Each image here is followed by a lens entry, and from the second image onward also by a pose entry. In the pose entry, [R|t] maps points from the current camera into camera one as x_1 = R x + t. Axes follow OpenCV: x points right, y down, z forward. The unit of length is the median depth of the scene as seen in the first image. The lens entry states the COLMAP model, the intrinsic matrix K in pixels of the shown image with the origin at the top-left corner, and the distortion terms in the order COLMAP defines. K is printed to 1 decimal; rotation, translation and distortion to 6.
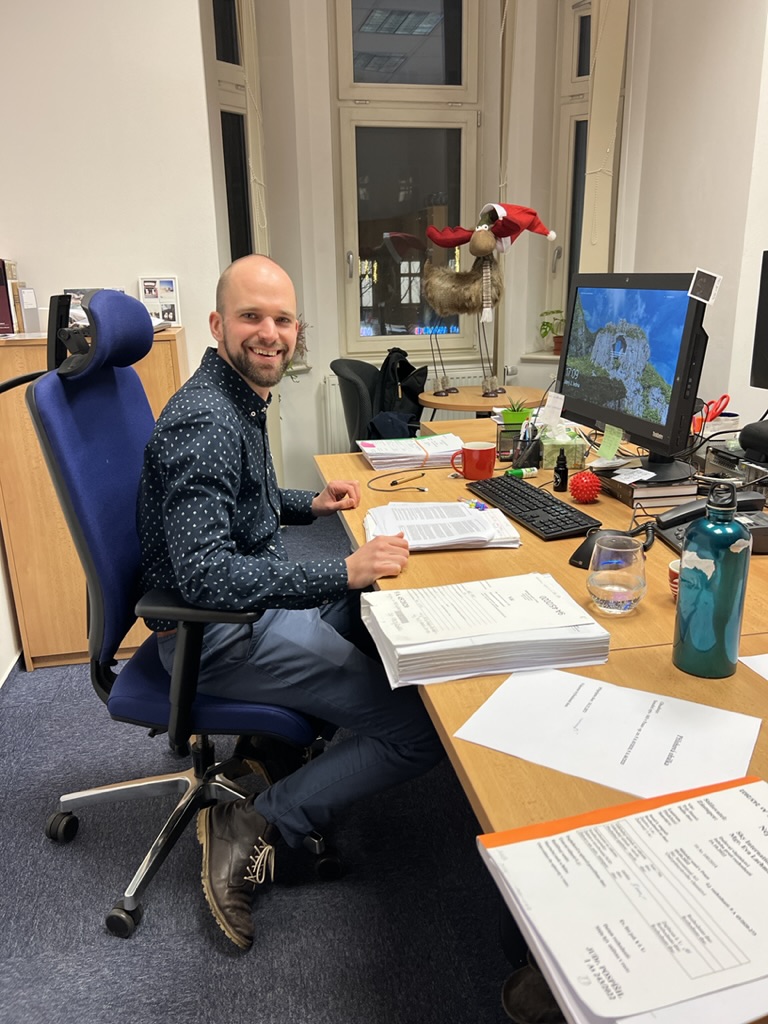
lens RADIAL K [[771.9, 0, 384.0], [0, 771.9, 512.0], [0, 0, 1]] dist [-0.005148, 0.000429]
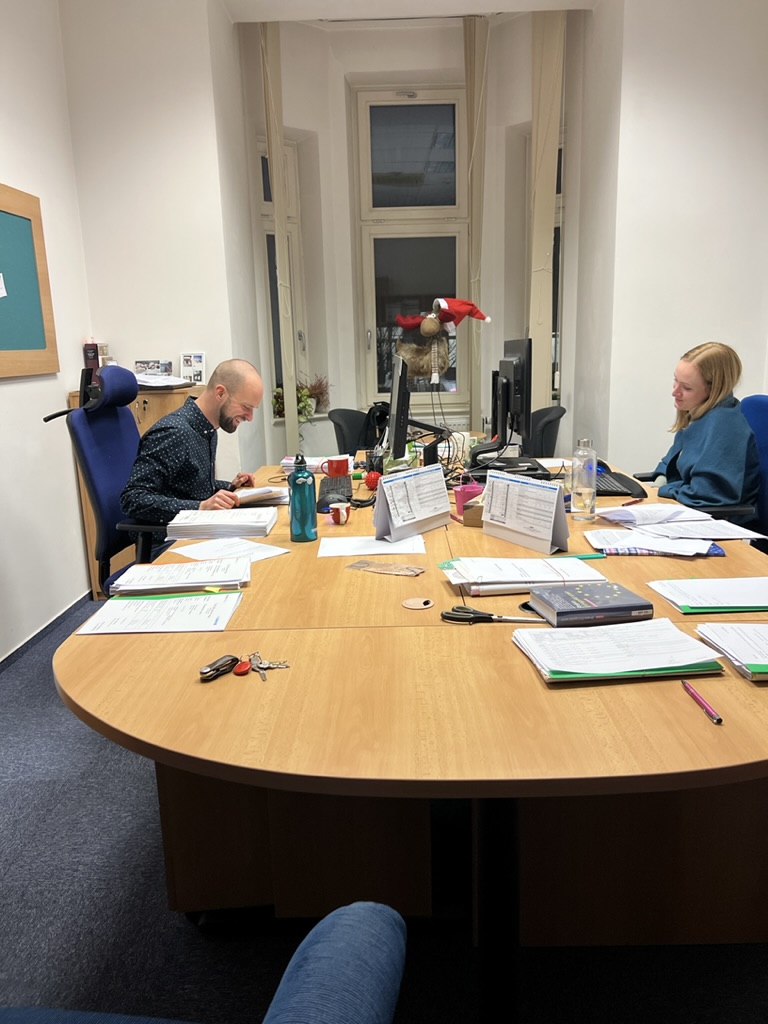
lens RADIAL K [[790.7, 0, 384.0], [0, 790.7, 512.0], [0, 0, 1]] dist [0.003998, -0.000276]
pose [[0.976099, 0.041386, -0.213351, 0.355742], [-0.057614, 0.995853, -0.070411, 0.084081], [0.209552, 0.081020, 0.974435, -0.362412]]
